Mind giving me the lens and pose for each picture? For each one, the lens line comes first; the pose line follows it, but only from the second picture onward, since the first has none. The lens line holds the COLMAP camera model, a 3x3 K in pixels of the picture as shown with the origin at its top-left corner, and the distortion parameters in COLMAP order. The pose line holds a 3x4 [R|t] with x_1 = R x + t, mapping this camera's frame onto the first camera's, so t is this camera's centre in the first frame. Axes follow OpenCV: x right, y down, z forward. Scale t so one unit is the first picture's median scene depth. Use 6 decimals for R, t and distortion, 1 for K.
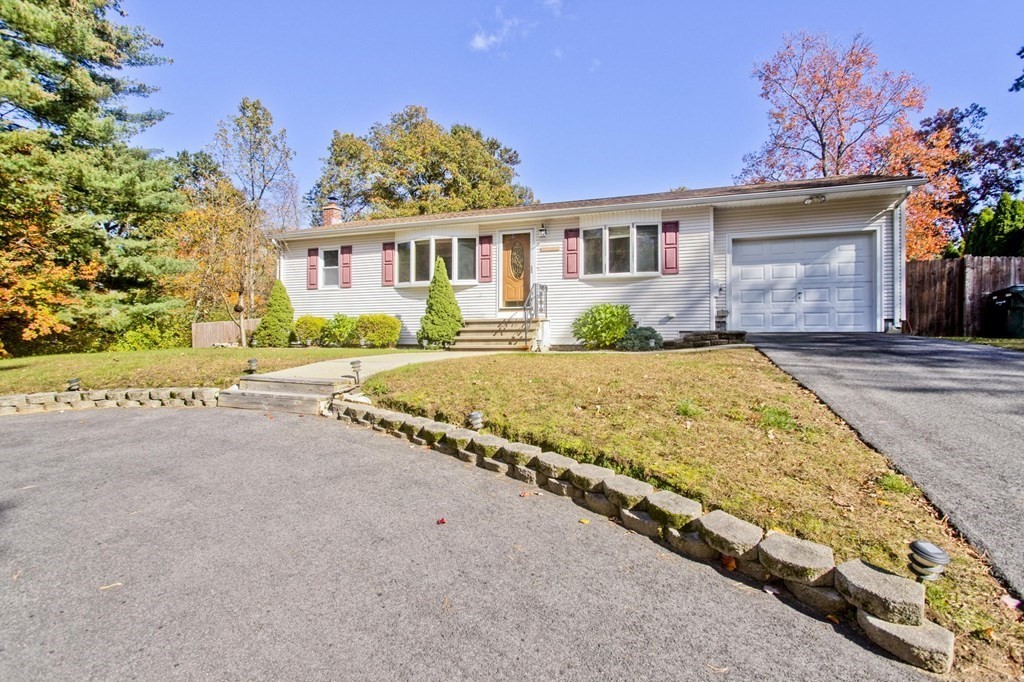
lens RADIAL K [[485.4, 0, 514.7], [0, 485.4, 355.9], [0, 0, 1]] dist [0.002789, 0.001436]
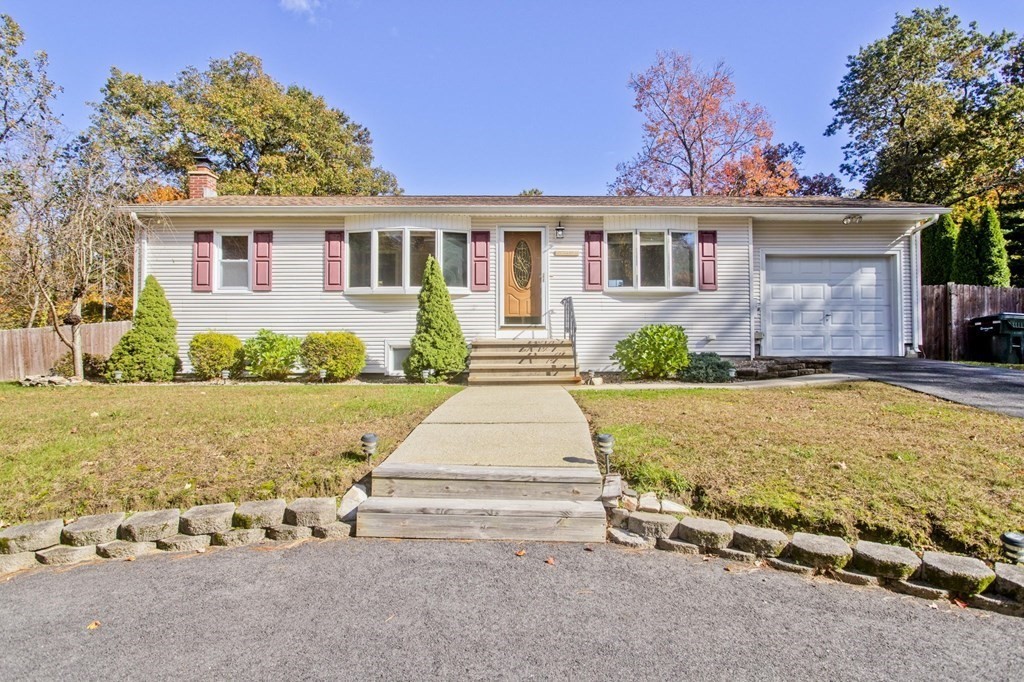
lens RADIAL K [[540.0, 0, 512.0], [0, 540.0, 347.6], [0, 0, 1]] dist [0.001180, 0.000456]
pose [[0.942412, -0.002460, 0.334445, -0.320380], [0.013823, 0.999405, -0.031599, -0.037922], [-0.334168, 0.034403, 0.941886, 0.197060]]
